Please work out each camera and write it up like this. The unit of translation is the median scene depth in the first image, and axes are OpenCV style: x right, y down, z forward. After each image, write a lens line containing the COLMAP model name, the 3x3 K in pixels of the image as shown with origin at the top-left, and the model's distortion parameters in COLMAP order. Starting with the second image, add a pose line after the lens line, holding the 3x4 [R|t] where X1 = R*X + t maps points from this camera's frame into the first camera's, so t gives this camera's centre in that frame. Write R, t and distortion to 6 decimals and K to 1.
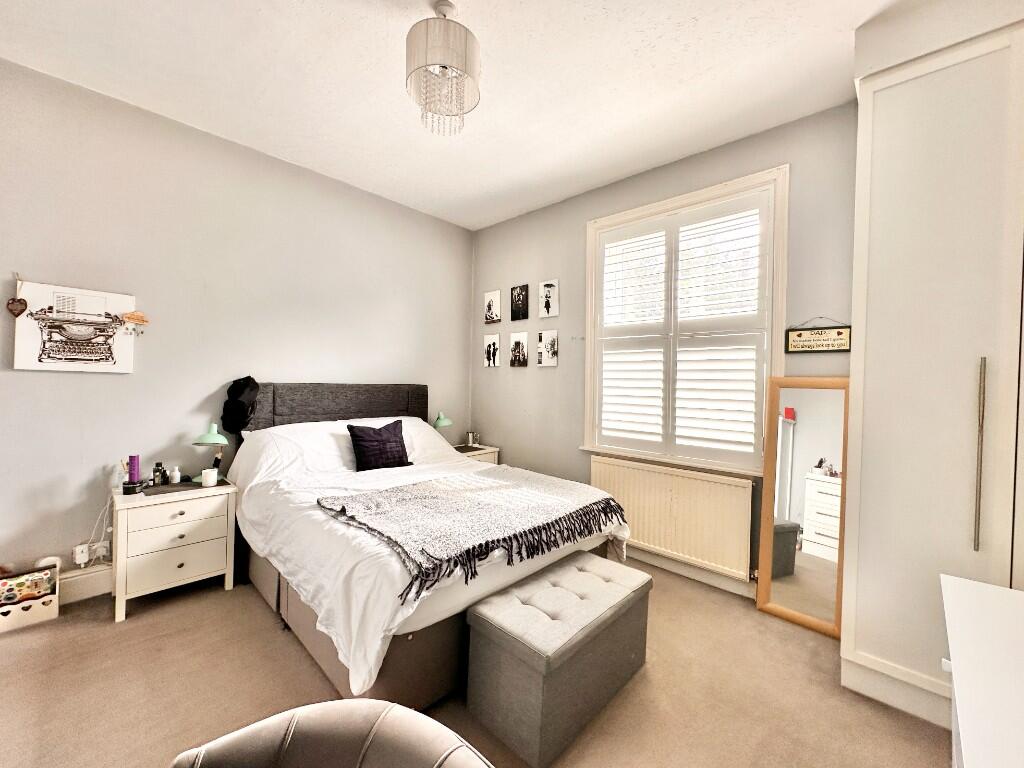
lens RADIAL K [[419.6, 0, 510.4], [0, 419.6, 384.2], [0, 0, 1]] dist [-0.000594, 0.000130]
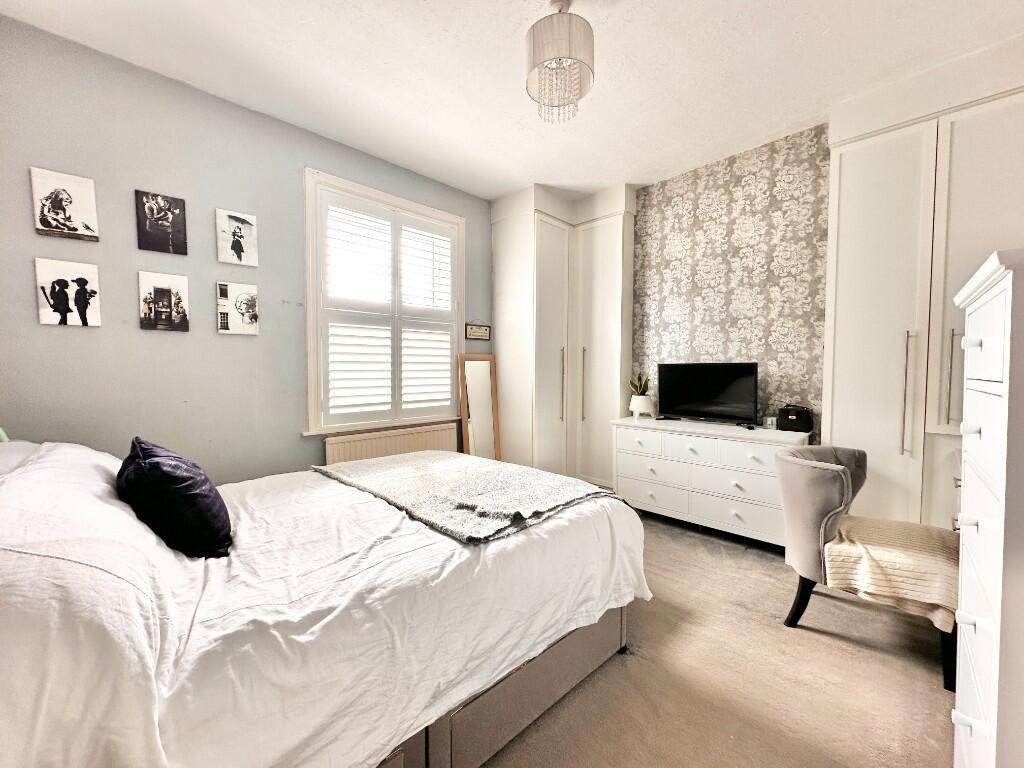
lens RADIAL K [[408.1, 0, 510.6], [0, 408.1, 384.0], [0, 0, 1]] dist [-0.002000, 0.000175]
pose [[0.028015, -0.056139, 0.998030, -0.602665], [0.013201, 0.998355, 0.055787, 0.009302], [-0.999520, 0.011612, 0.028710, 0.530494]]
